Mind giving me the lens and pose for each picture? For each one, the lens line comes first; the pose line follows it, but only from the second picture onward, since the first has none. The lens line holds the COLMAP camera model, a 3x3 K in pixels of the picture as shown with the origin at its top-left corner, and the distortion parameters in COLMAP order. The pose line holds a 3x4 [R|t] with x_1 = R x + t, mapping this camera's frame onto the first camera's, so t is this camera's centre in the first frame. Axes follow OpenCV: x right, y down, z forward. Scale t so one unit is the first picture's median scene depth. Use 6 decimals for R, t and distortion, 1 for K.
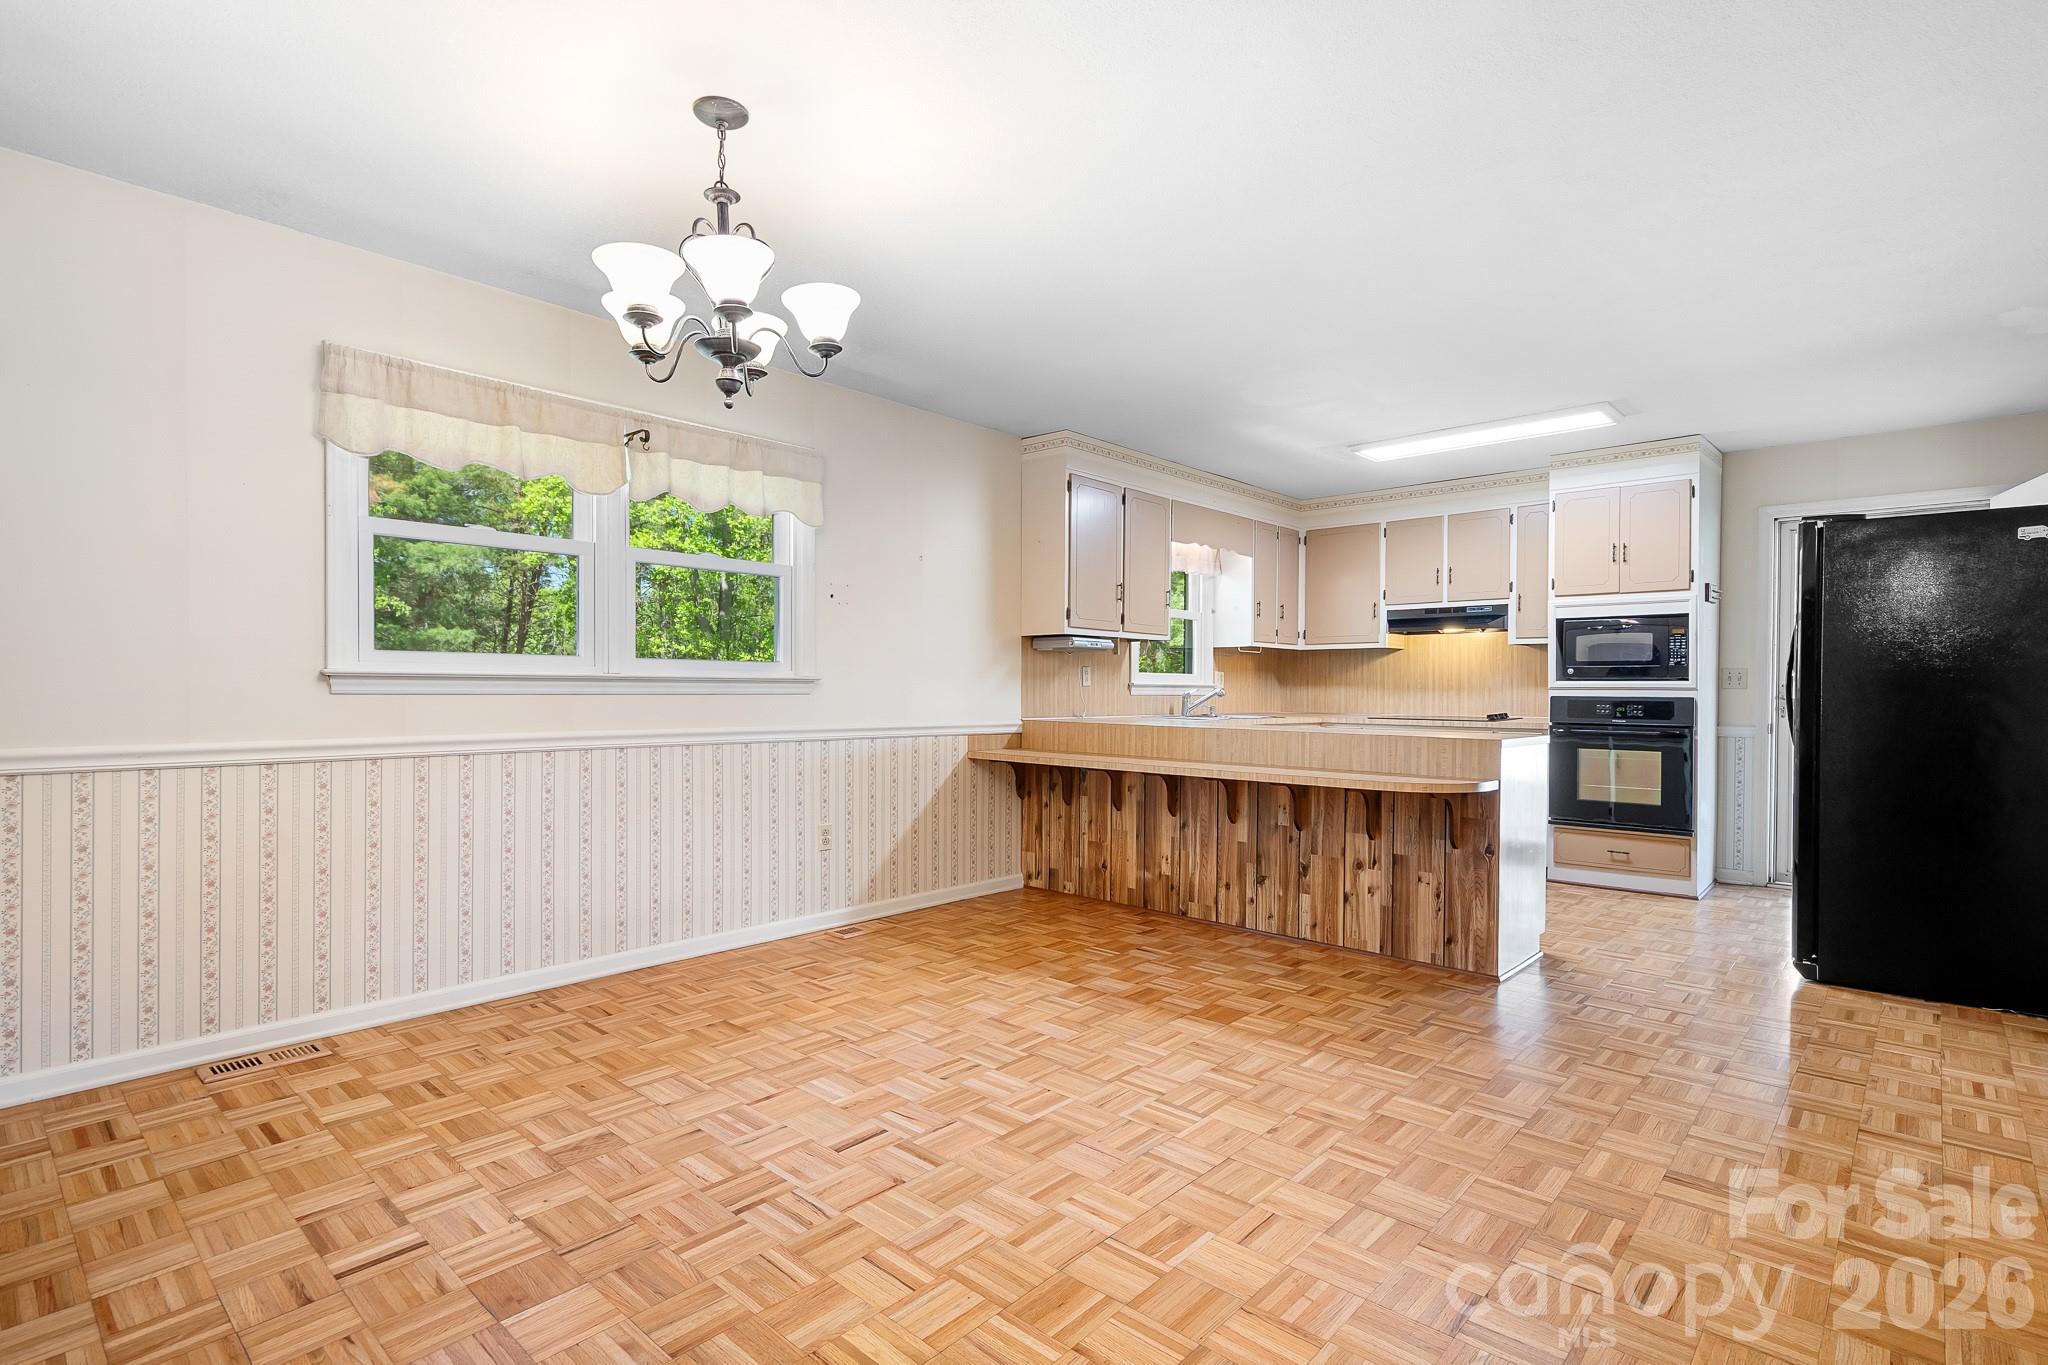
lens RADIAL K [[978.5, 0, 1015.4], [0, 978.5, 685.7], [0, 0, 1]] dist [0.005349, -0.000525]
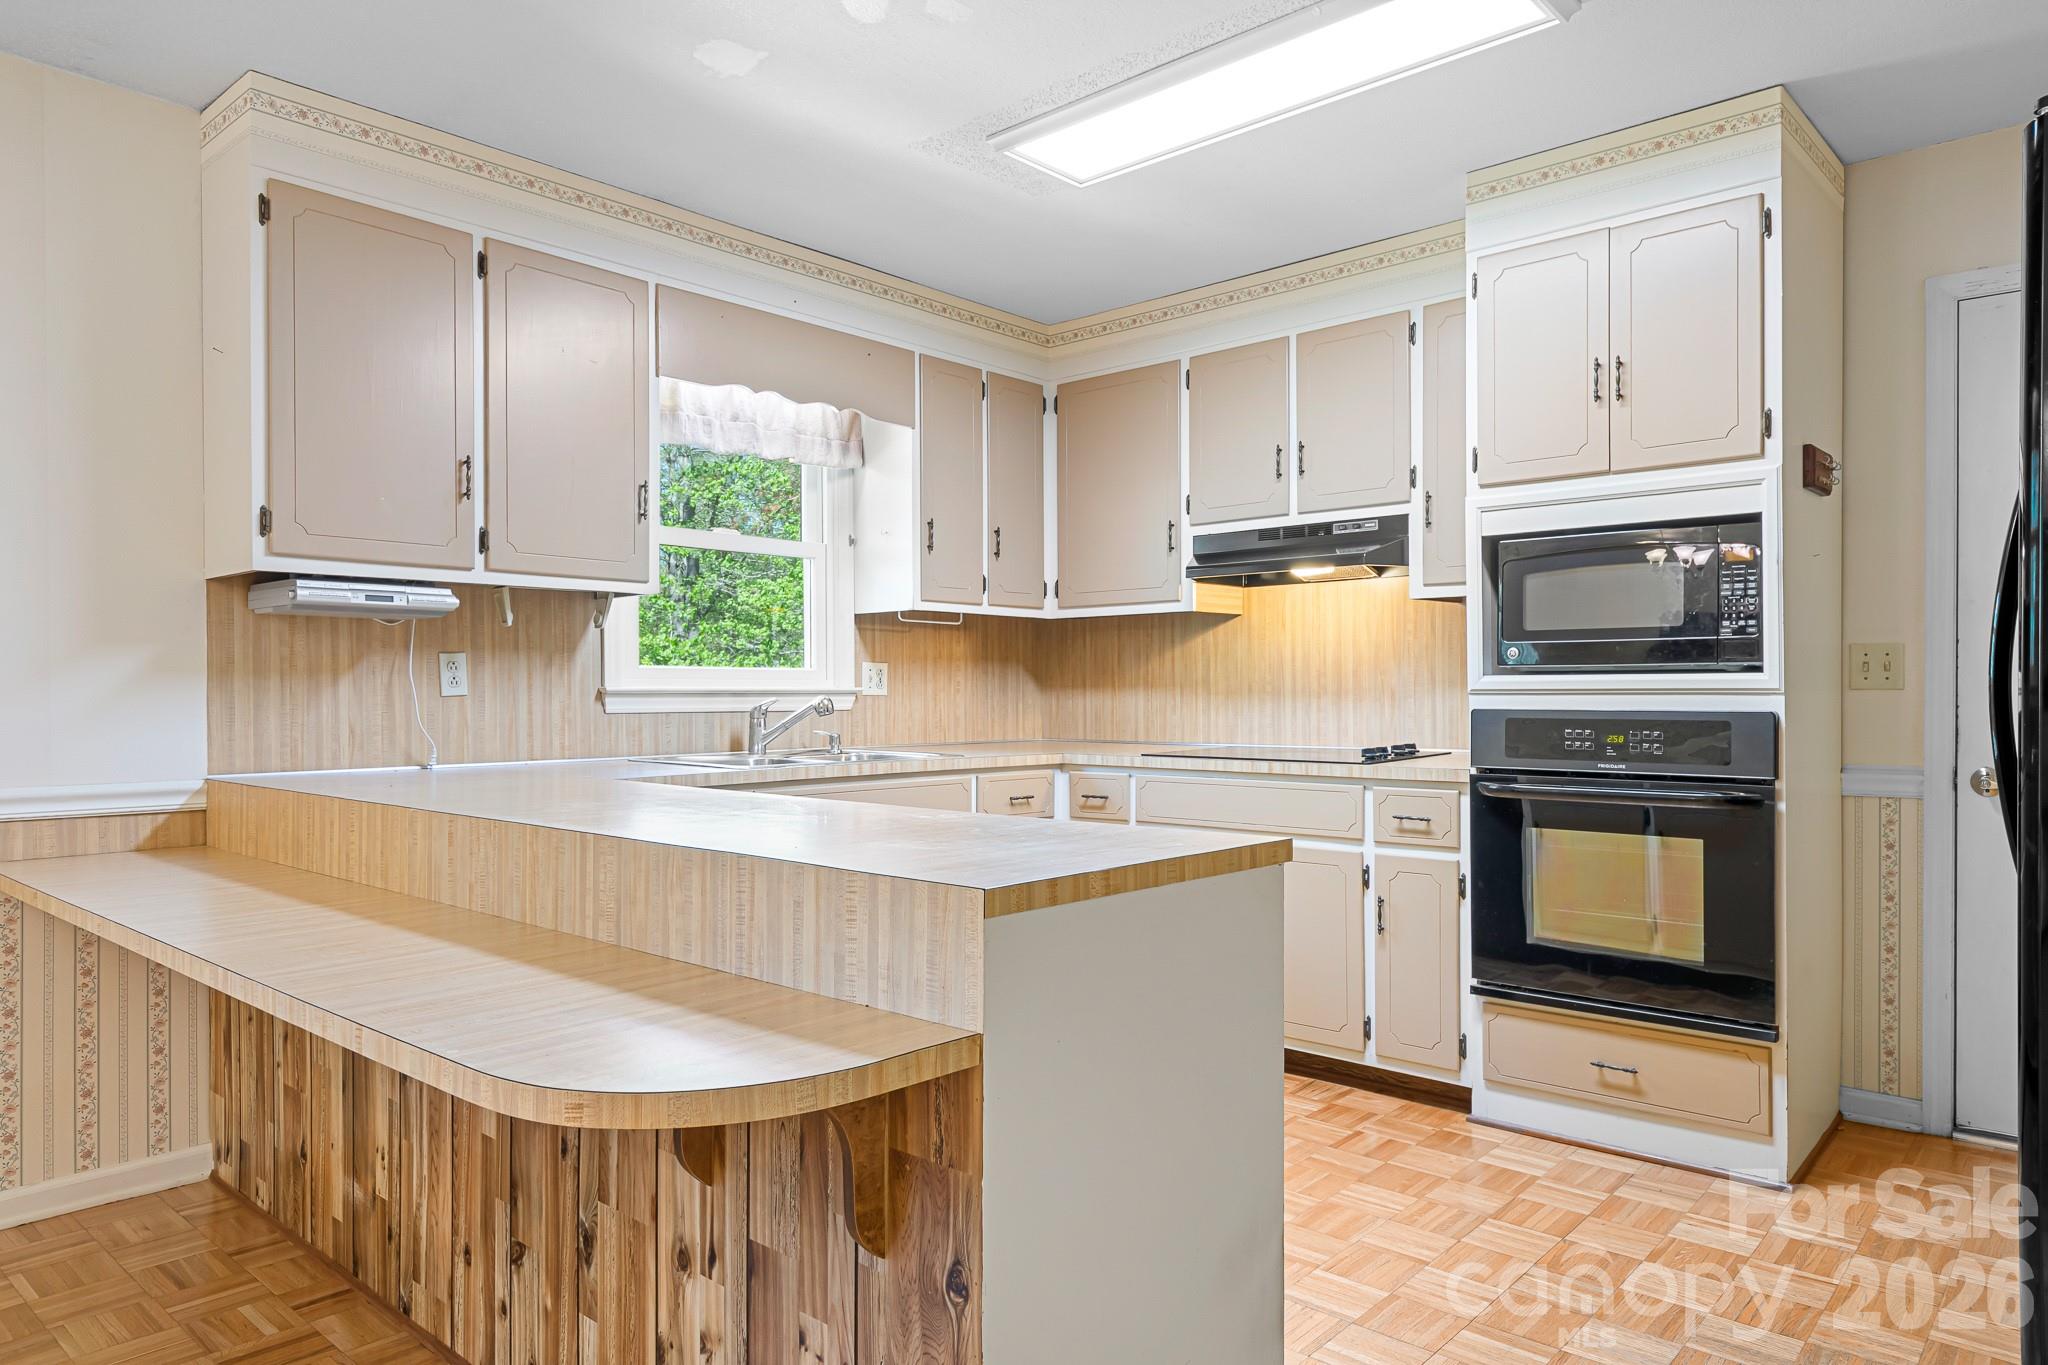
lens RADIAL K [[1272.9, 0, 1023.6], [0, 1272.9, 683.6], [0, 0, 1]] dist [0.010592, -0.007050]
pose [[0.999774, -0.009042, 0.019223, 0.313025], [0.009112, 0.999952, -0.003541, -0.000888], [-0.019190, 0.003715, 0.999809, 0.399777]]
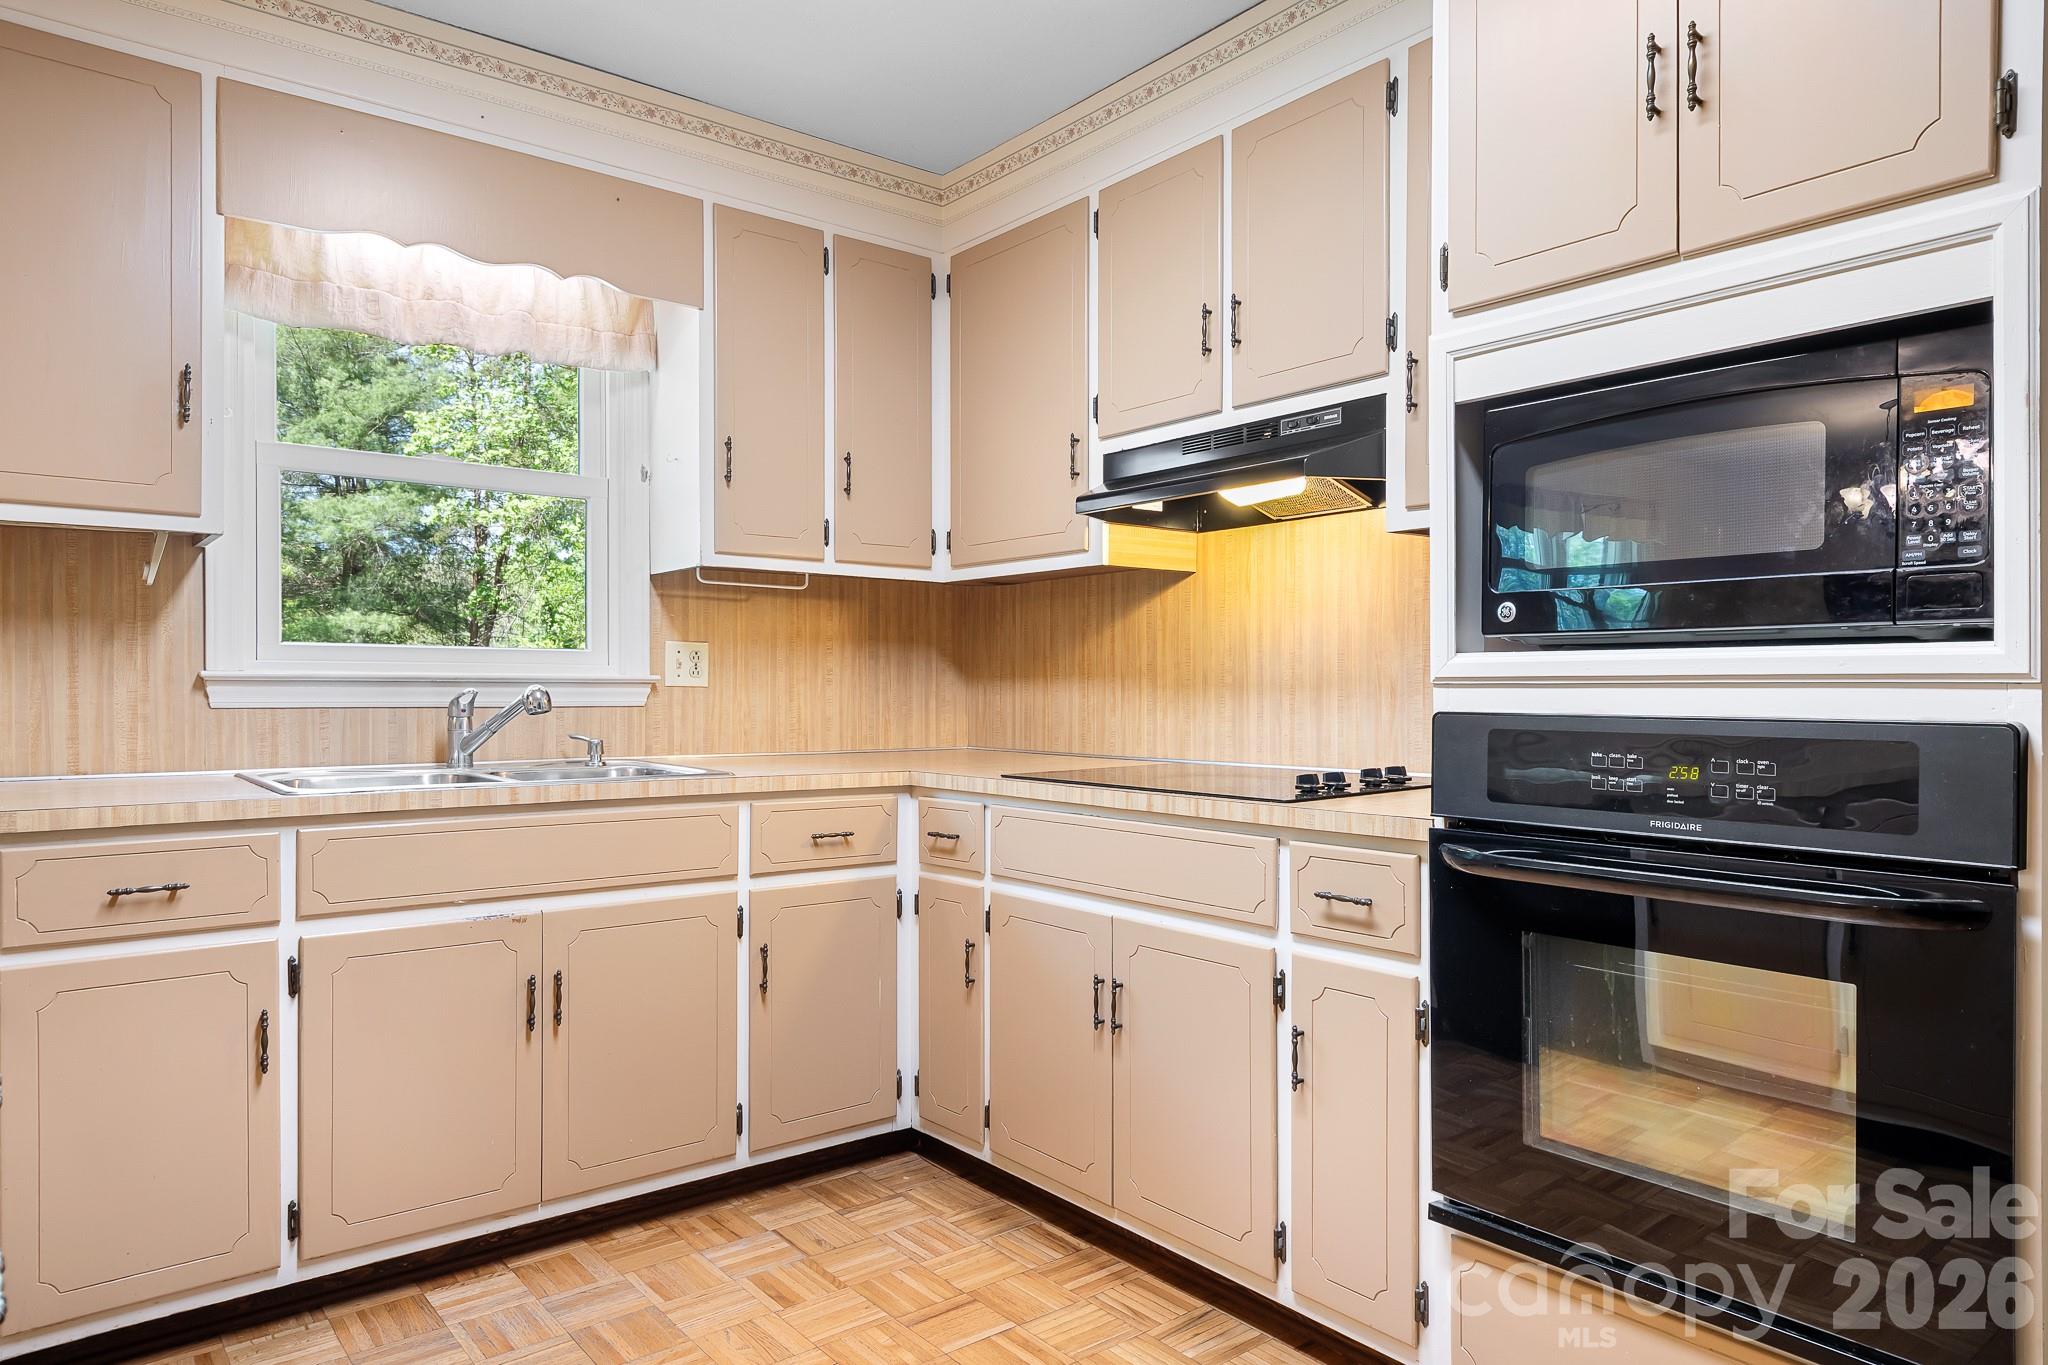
lens RADIAL K [[1272.9, 0, 1034.3], [0, 1272.9, 689.1], [0, 0, 1]] dist [0.010592, -0.007050]
pose [[0.990294, -0.003666, -0.138941, 0.464397], [0.003928, 0.999991, 0.001617, 0.003393], [0.138934, -0.002147, 0.990299, 0.627987]]
